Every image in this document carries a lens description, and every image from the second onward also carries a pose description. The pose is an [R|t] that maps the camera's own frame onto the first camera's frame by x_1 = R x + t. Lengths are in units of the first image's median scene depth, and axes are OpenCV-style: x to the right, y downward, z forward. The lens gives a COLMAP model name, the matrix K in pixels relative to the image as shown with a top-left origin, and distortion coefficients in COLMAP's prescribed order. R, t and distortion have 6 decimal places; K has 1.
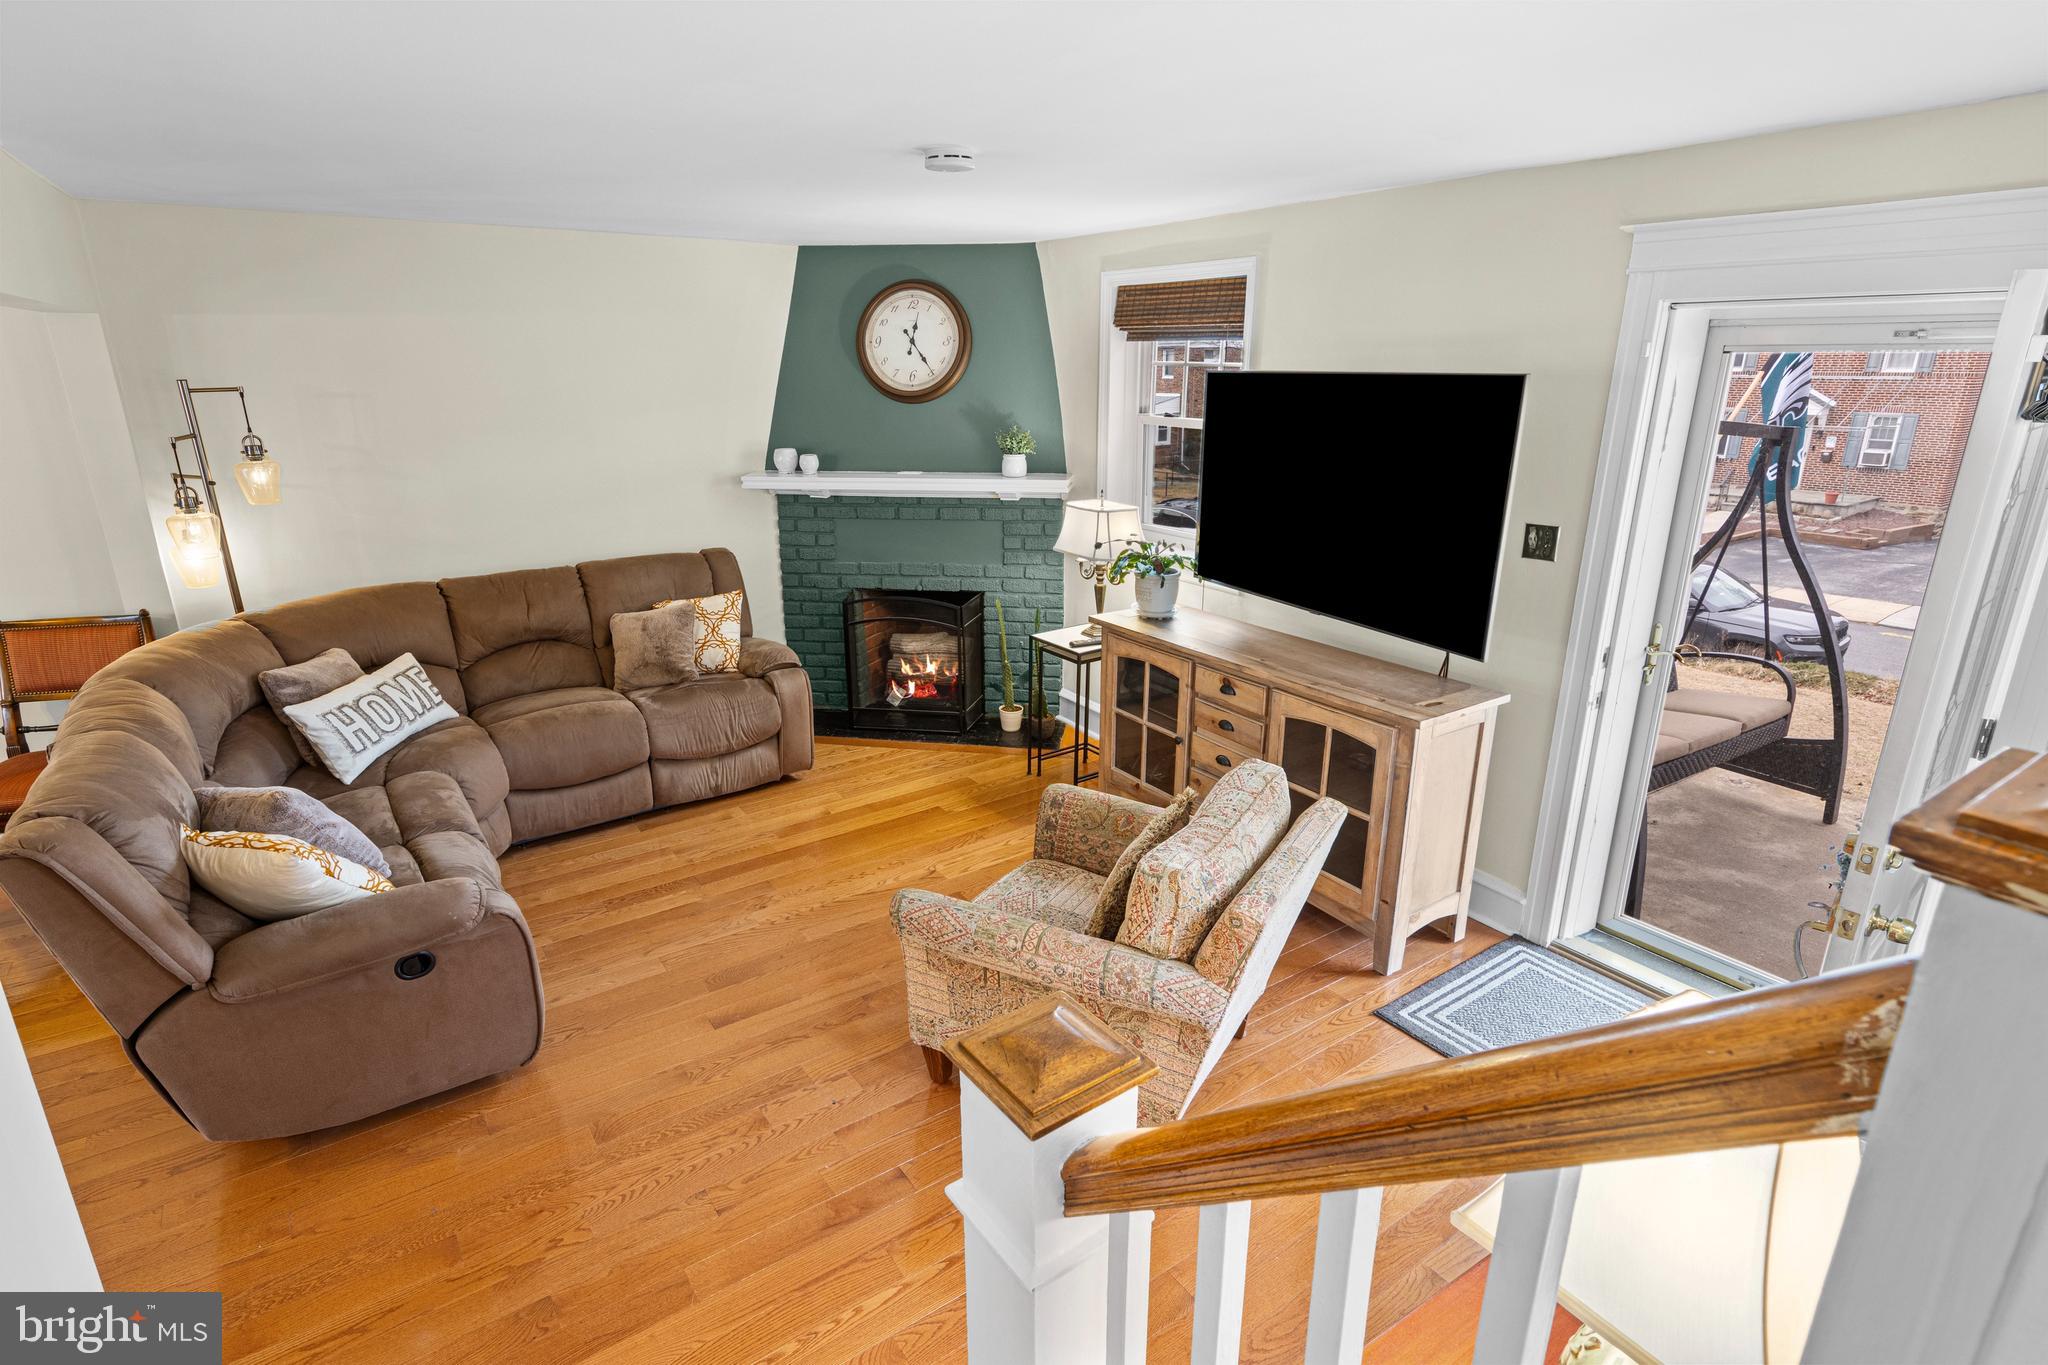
lens RADIAL K [[1046.0, 0, 1024.4], [0, 1046.0, 686.0], [0, 0, 1]] dist [0.018826, -0.009465]
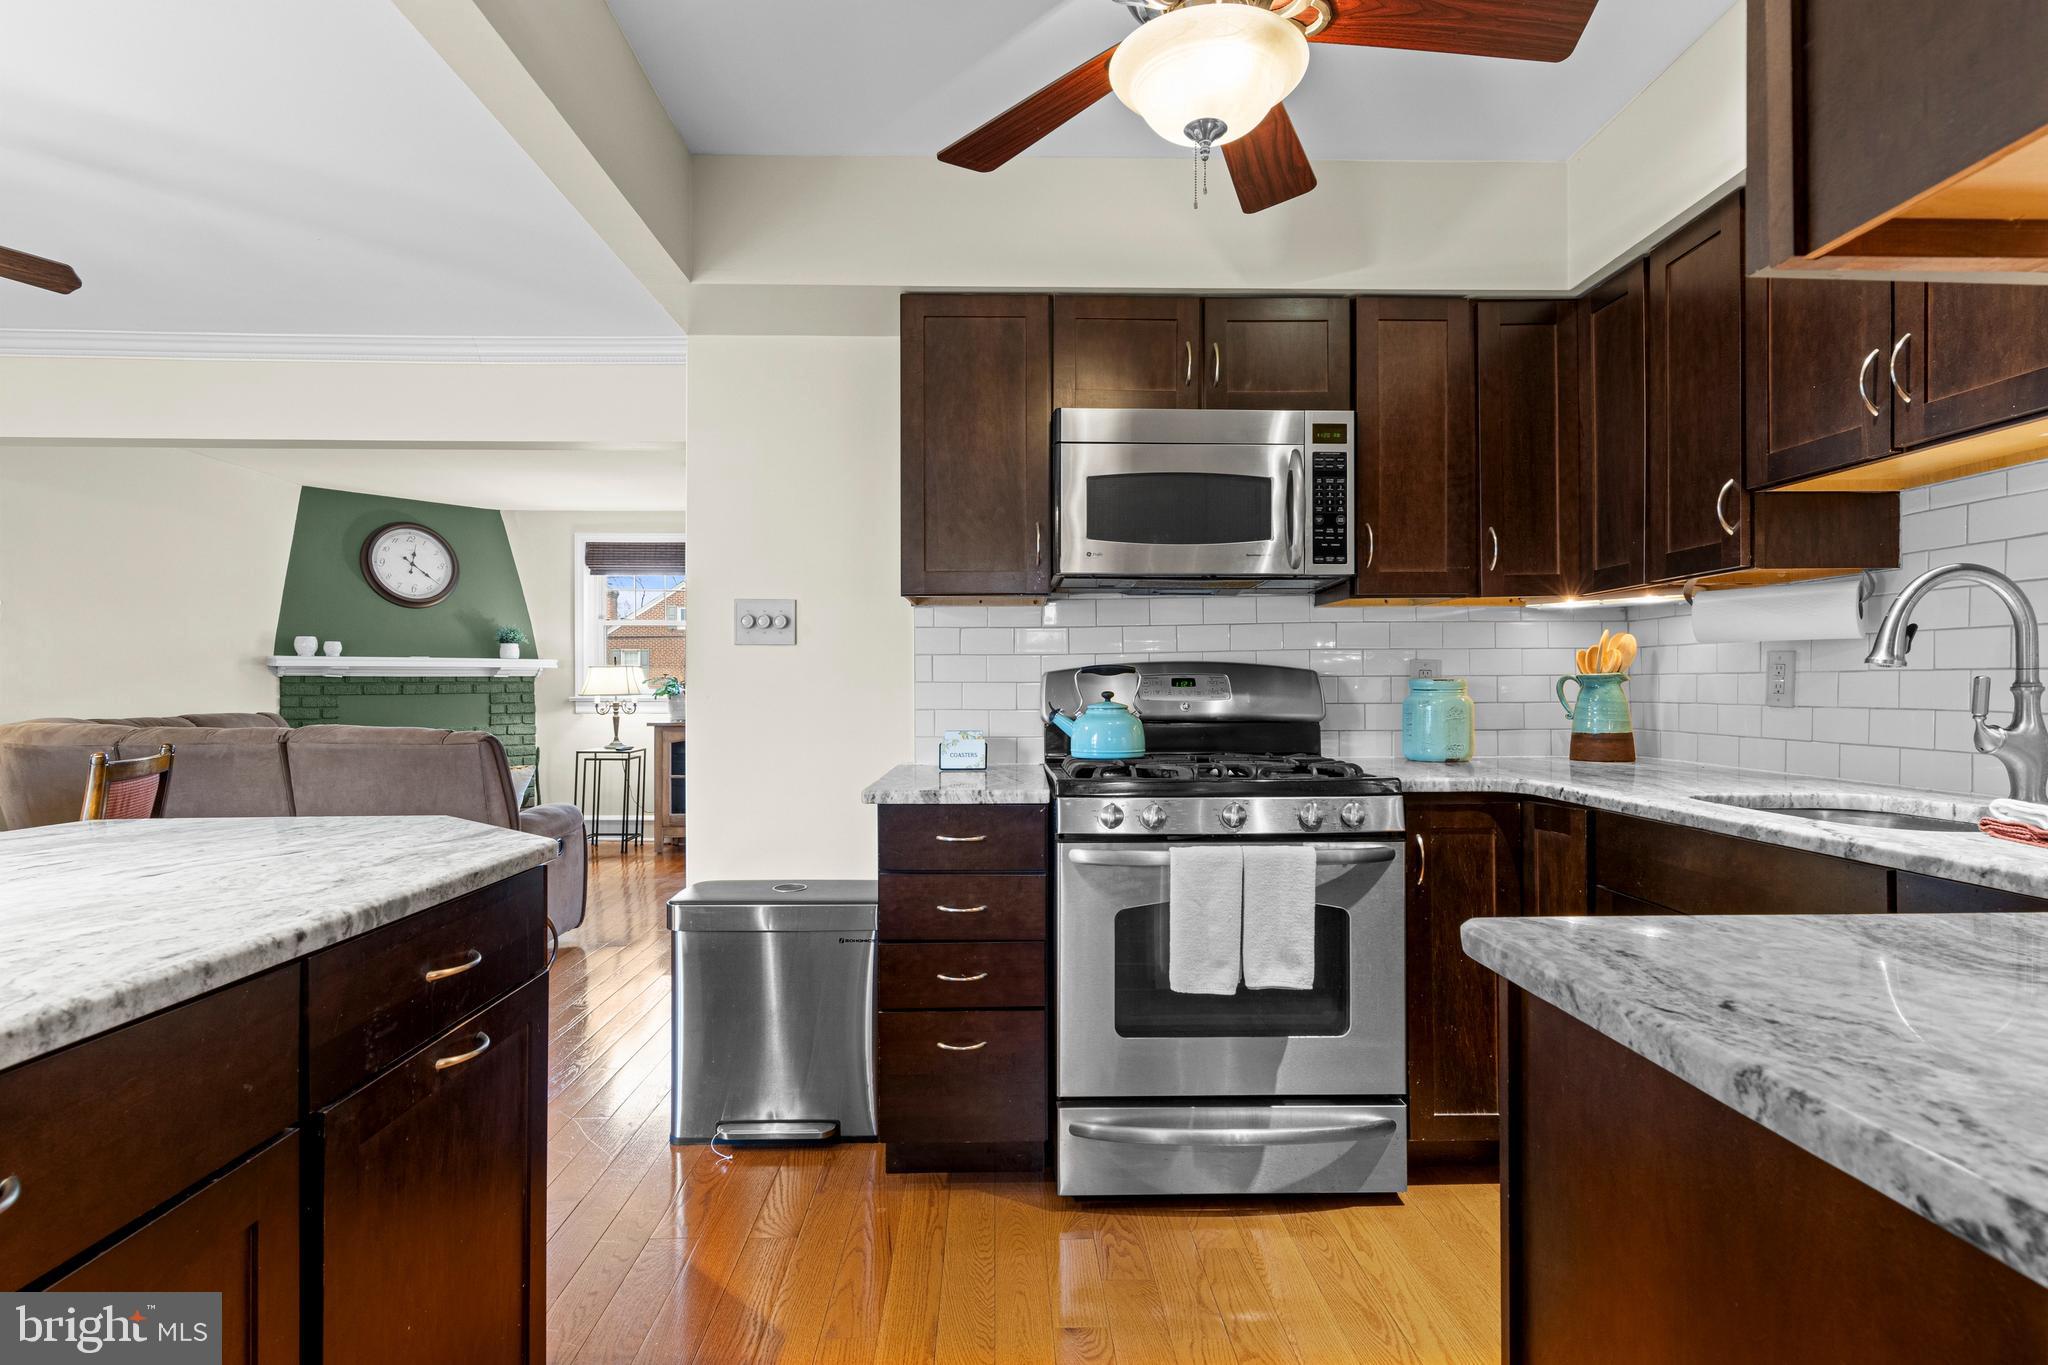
lens RADIAL K [[1046.0, 0, 1024.4], [0, 1046.0, 686.0], [0, 0, 1]] dist [0.018826, -0.009465]
pose [[0.562952, 0.002682, 0.826485, -0.784021], [0.251461, 0.952031, -0.174370, 0.256508], [-0.787307, 0.305991, 0.535273, -0.301769]]
